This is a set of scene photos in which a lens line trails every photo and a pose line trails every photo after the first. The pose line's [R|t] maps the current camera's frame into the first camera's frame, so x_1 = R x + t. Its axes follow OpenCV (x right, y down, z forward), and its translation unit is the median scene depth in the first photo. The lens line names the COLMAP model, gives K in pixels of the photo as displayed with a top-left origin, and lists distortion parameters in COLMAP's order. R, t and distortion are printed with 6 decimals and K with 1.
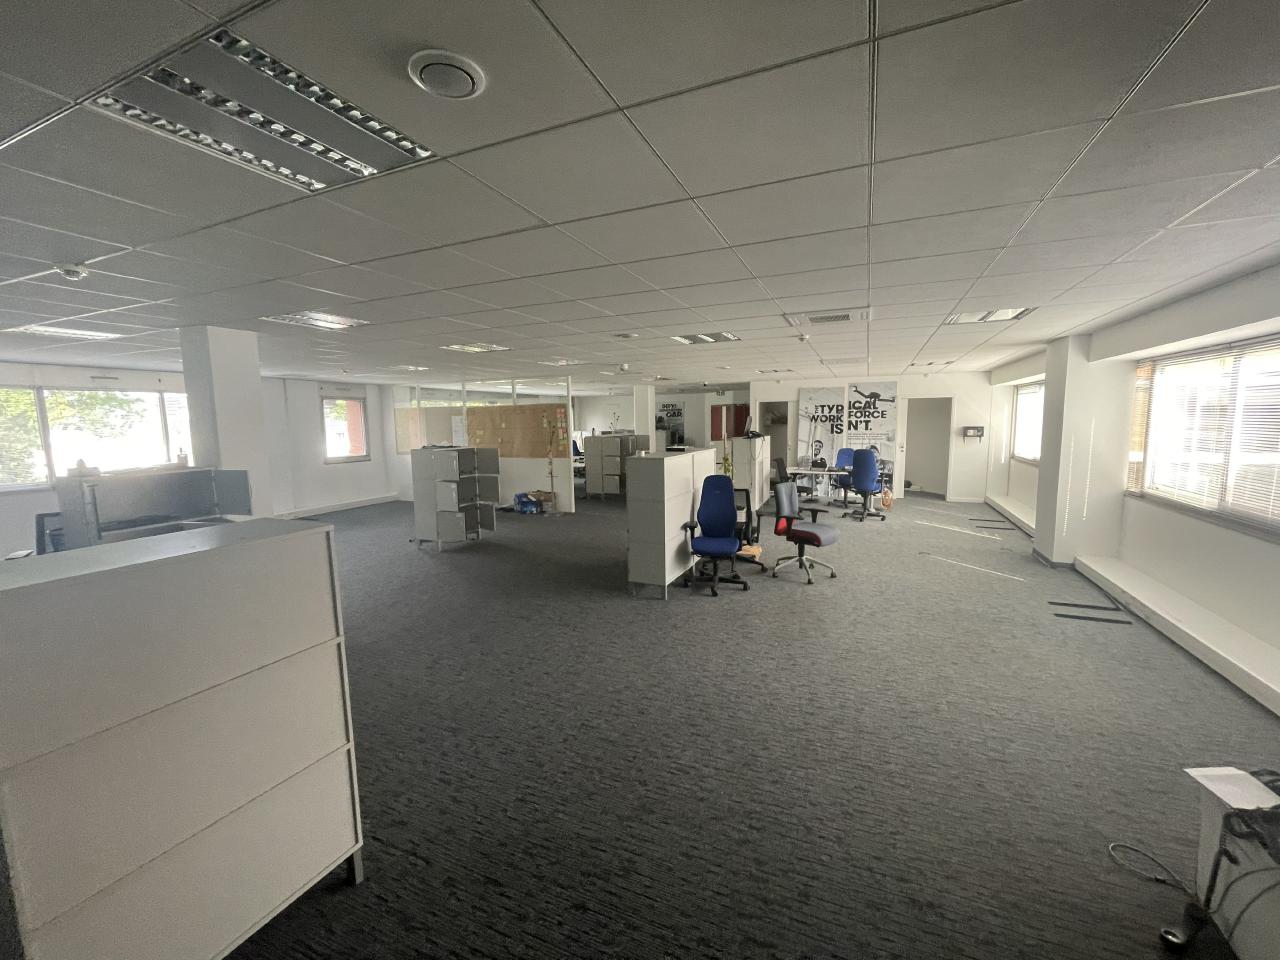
lens RADIAL K [[516.9, 0, 640.0], [0, 516.9, 480.0], [0, 0, 1]] dist [0.000724, 0.000121]
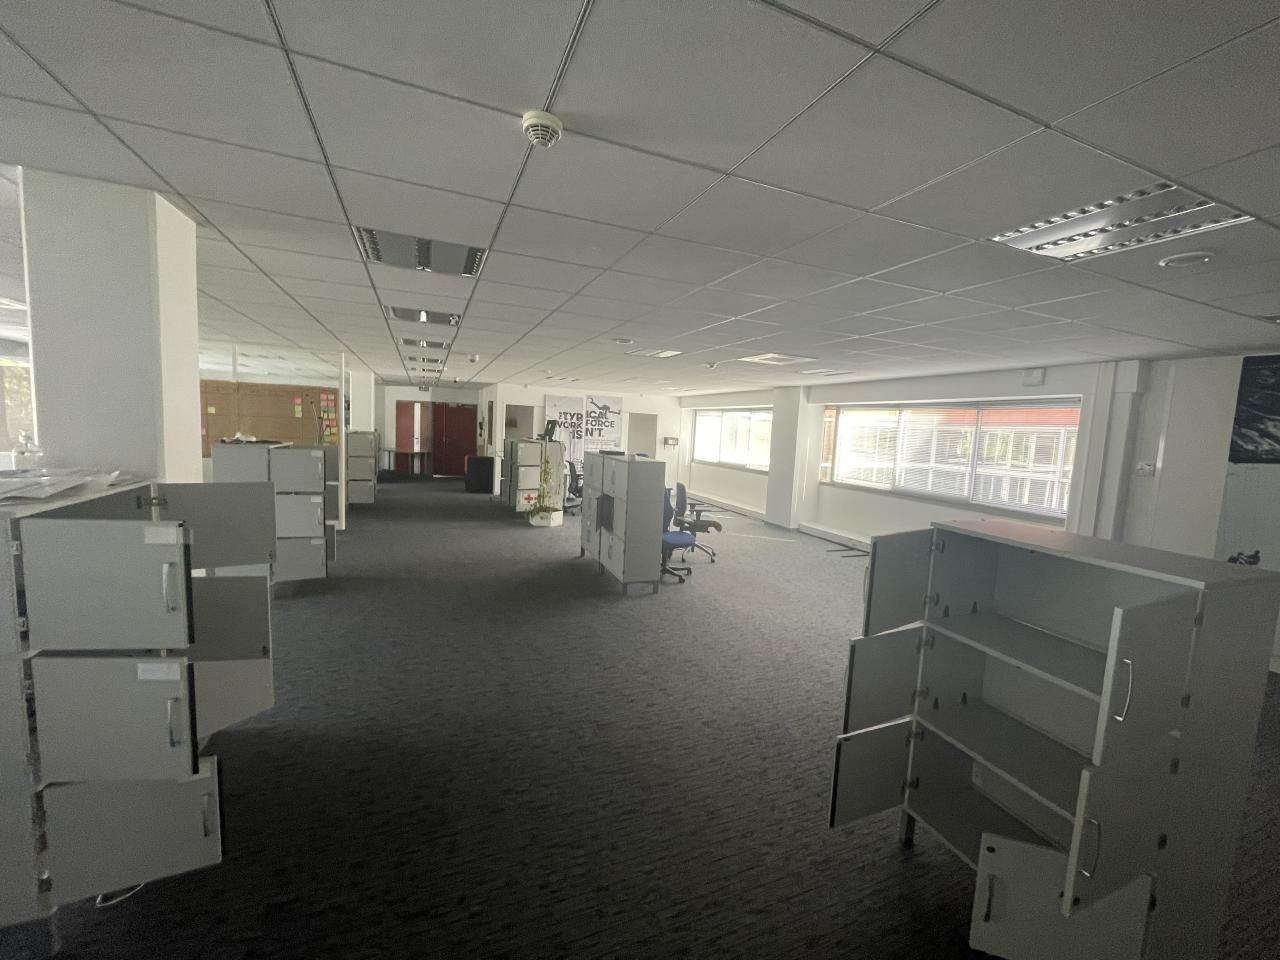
lens RADIAL K [[518.1, 0, 641.8], [0, 518.1, 477.9], [0, 0, 1]] dist [-0.001858, -0.000217]
pose [[0.688016, -0.020113, 0.725417, -0.347641], [0.024618, 0.999687, 0.004369, -0.006378], [-0.725278, 0.014853, 0.688296, 0.128659]]
